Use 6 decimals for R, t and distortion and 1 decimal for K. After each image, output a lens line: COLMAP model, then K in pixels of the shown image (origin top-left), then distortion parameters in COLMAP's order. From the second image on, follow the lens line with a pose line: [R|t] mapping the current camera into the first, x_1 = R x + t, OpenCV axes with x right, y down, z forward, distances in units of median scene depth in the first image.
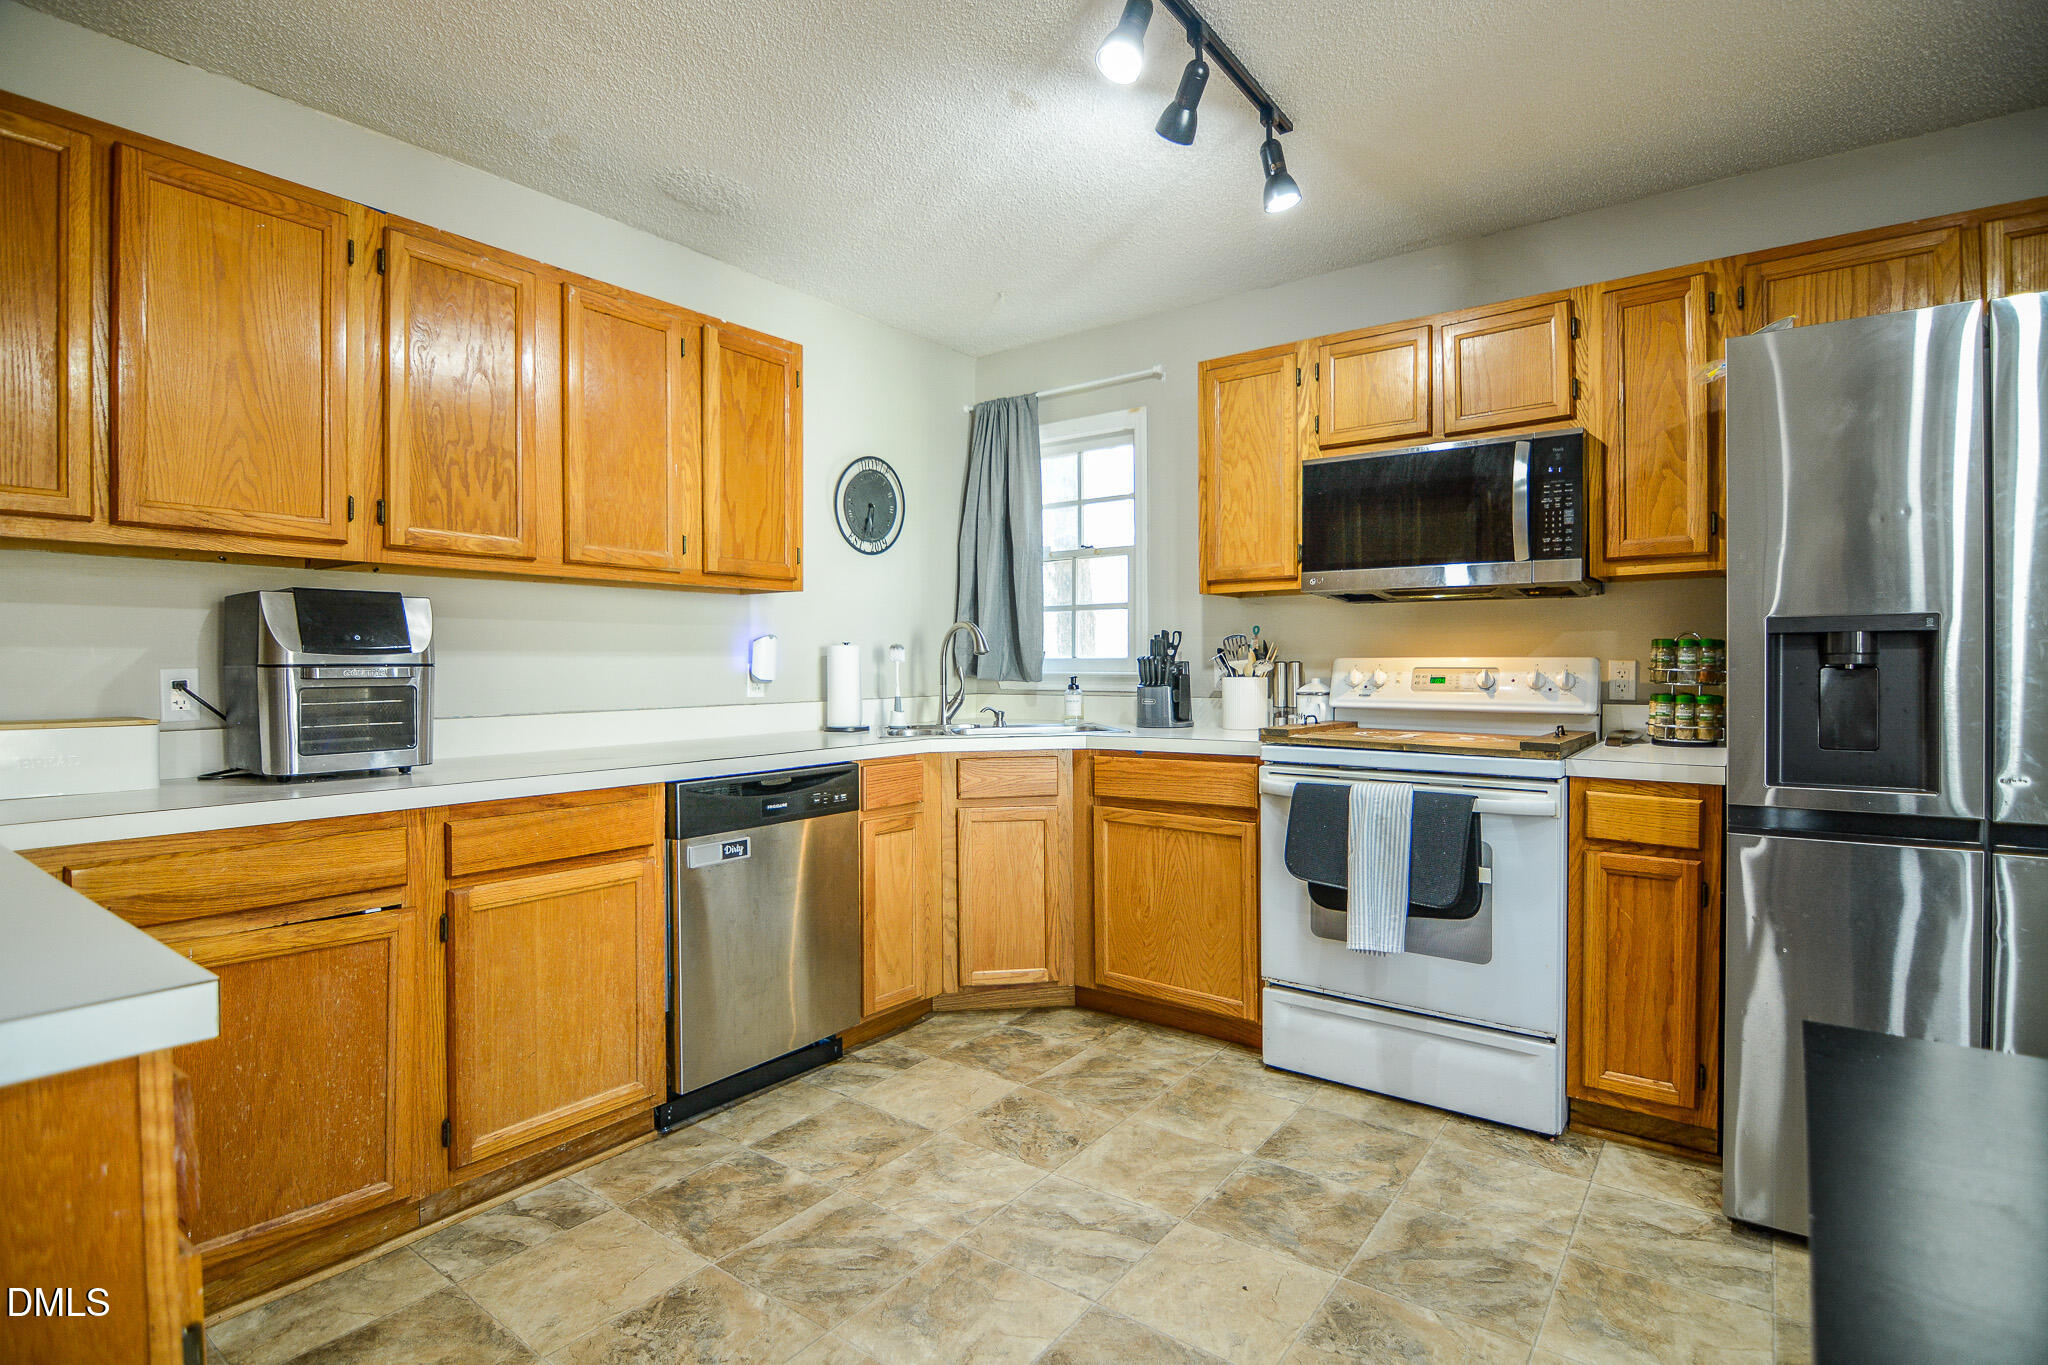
lens RADIAL K [[981.2, 0, 1062.2], [0, 981.2, 678.9], [0, 0, 1]] dist [0.000869, -0.016338]
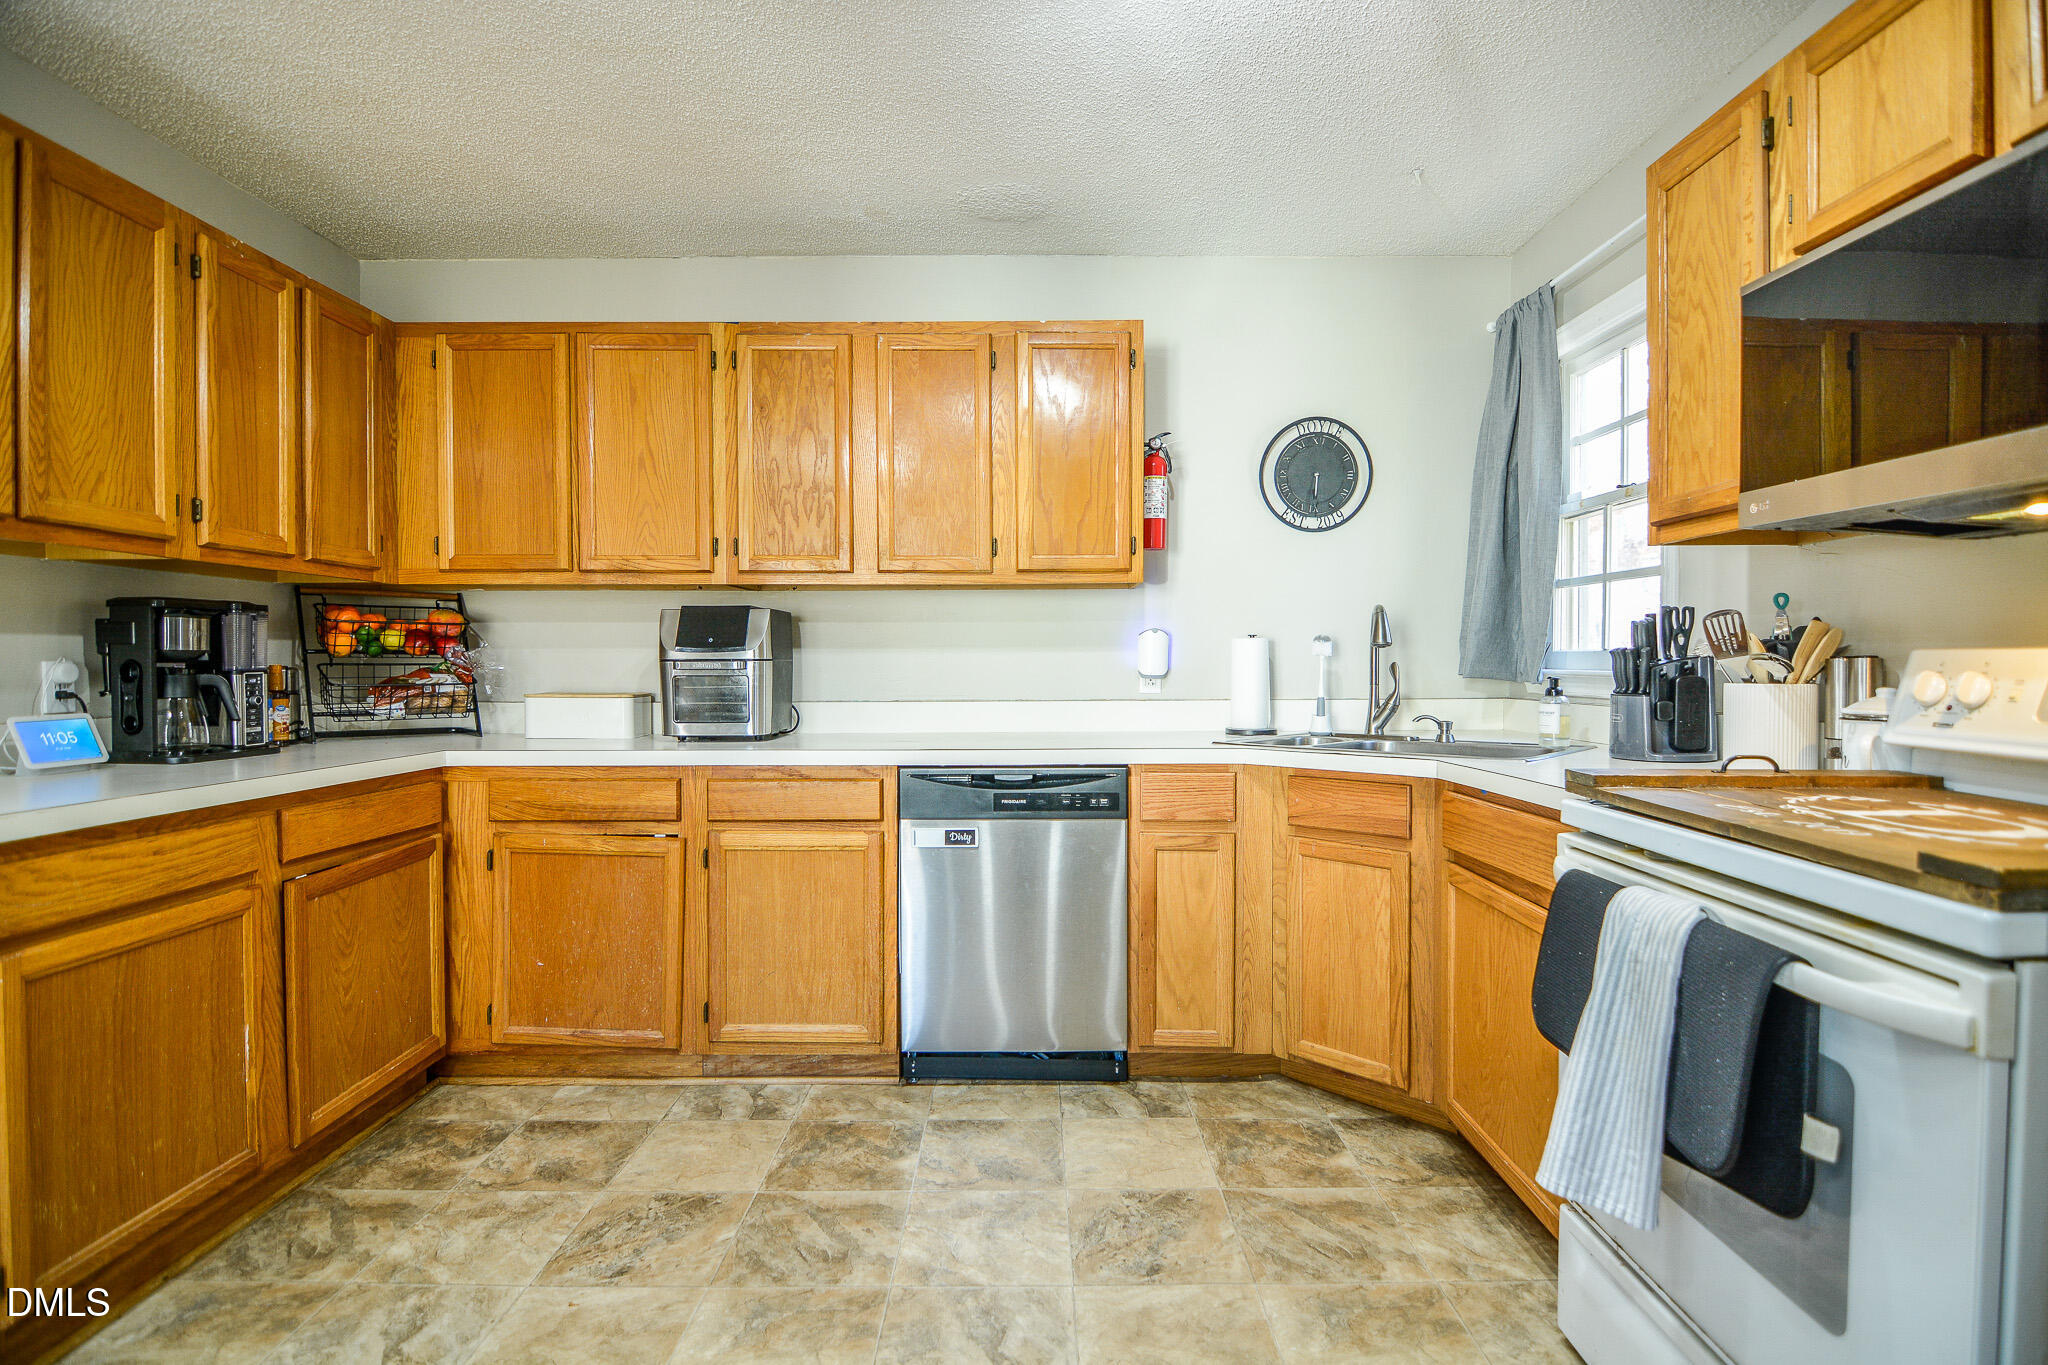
lens RADIAL K [[999.8, 0, 1048.8], [0, 999.8, 680.2], [0, 0, 1]] dist [-0.000673, -0.014059]
pose [[0.592639, 0.019066, -0.805242, 0.497778], [-0.012378, 0.999817, 0.014563, -0.008379], [0.805373, 0.001337, 0.592767, 0.386244]]
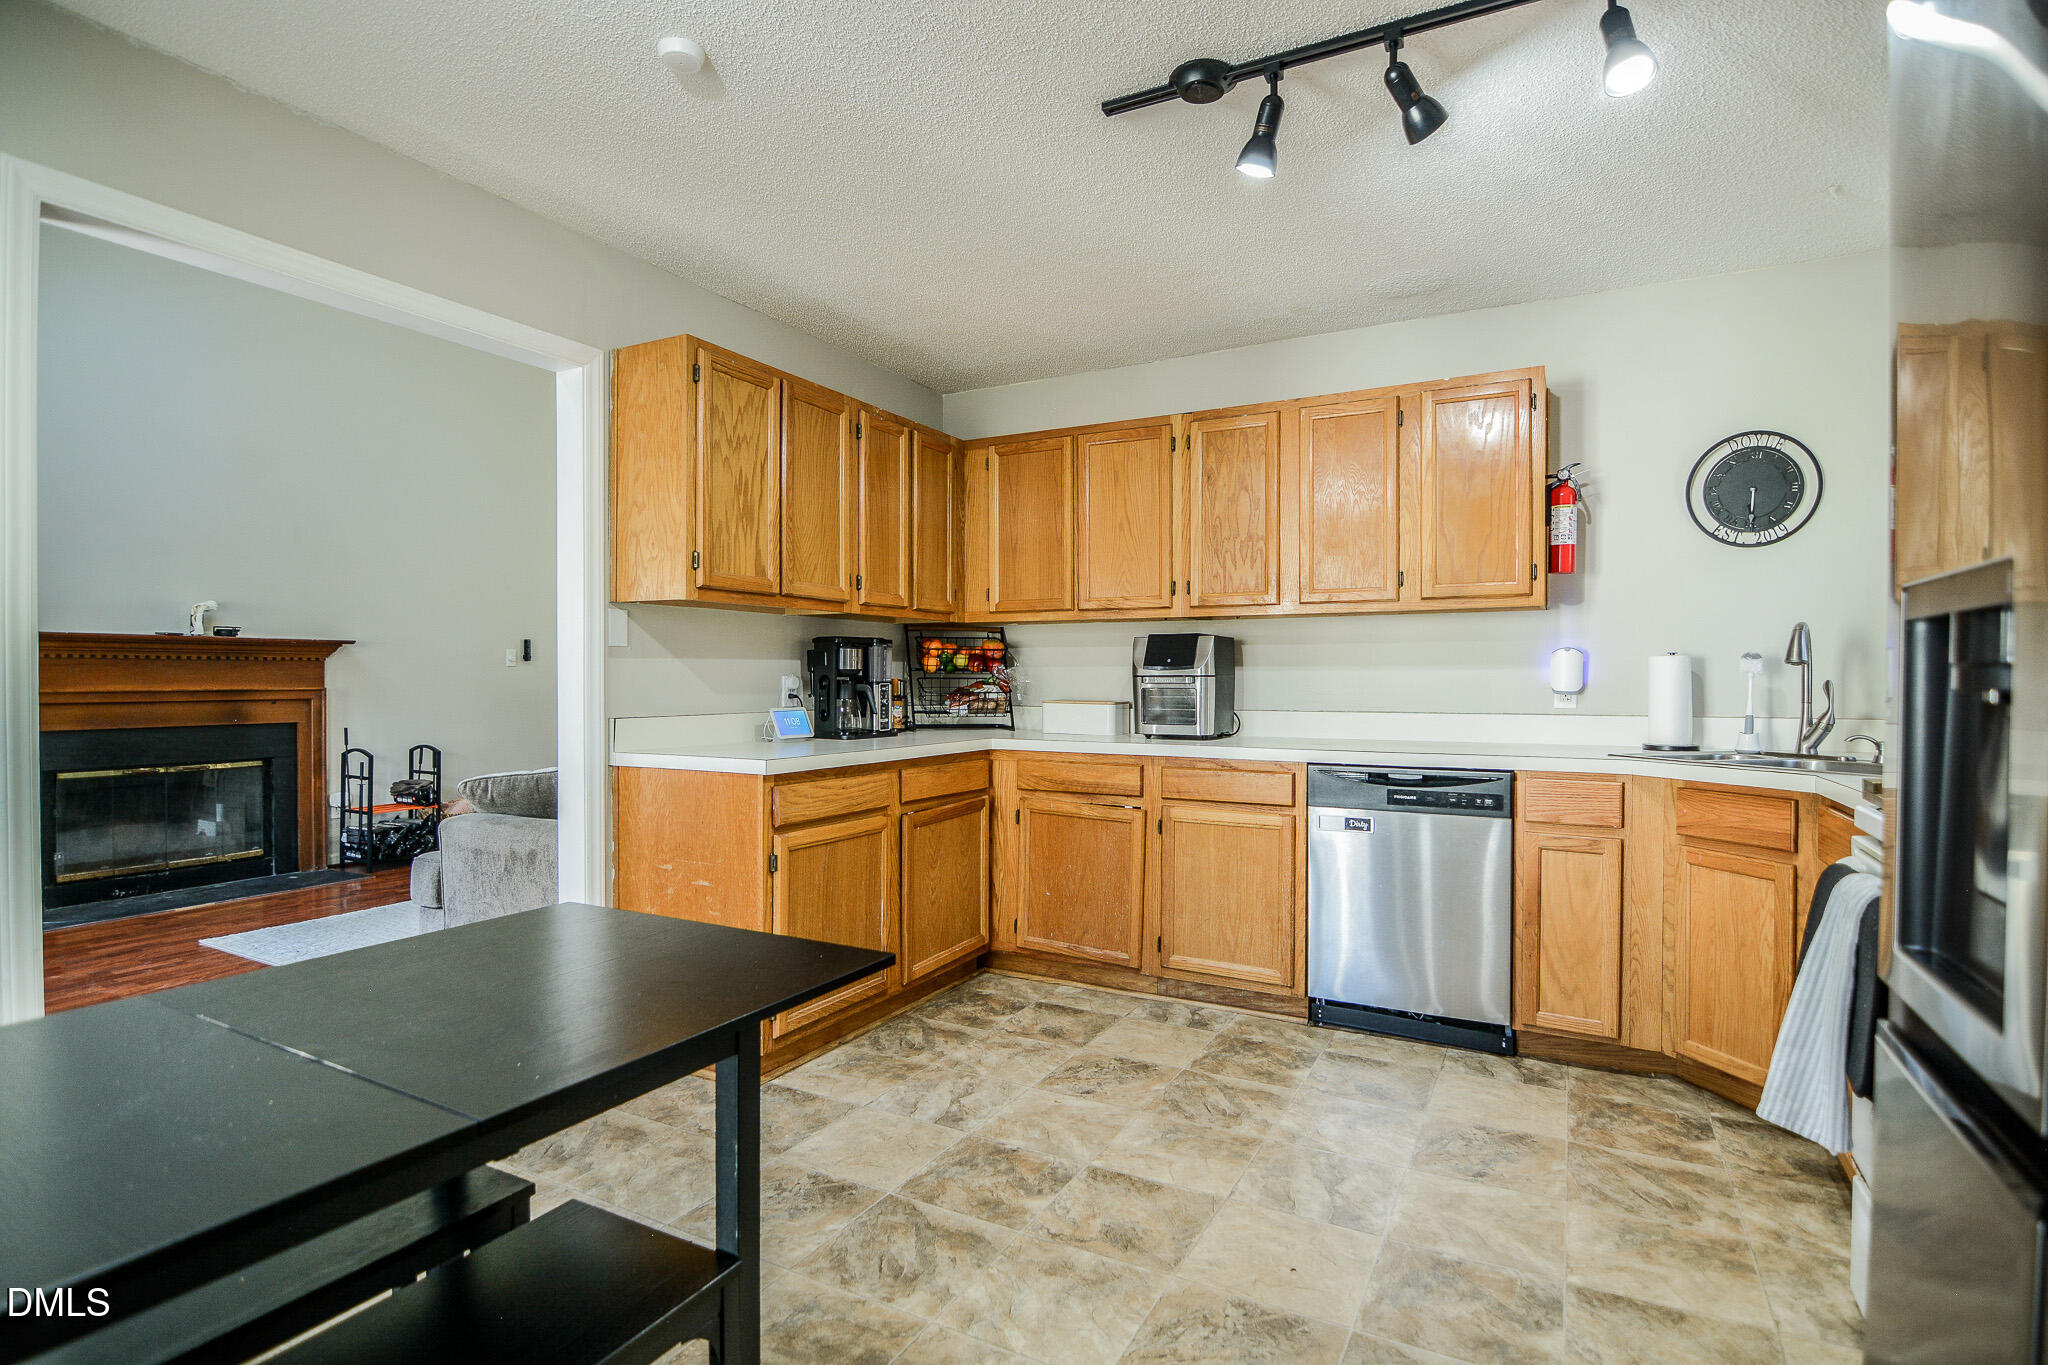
lens RADIAL K [[1029.9, 0, 1052.2], [0, 1029.9, 681.6], [0, 0, 1]] dist [-0.000835, -0.017395]
pose [[0.145855, 0.010872, -0.989246, 0.788012], [-0.015408, 0.999843, 0.008717, -0.011870], [0.989186, 0.013971, 0.145999, 0.362880]]
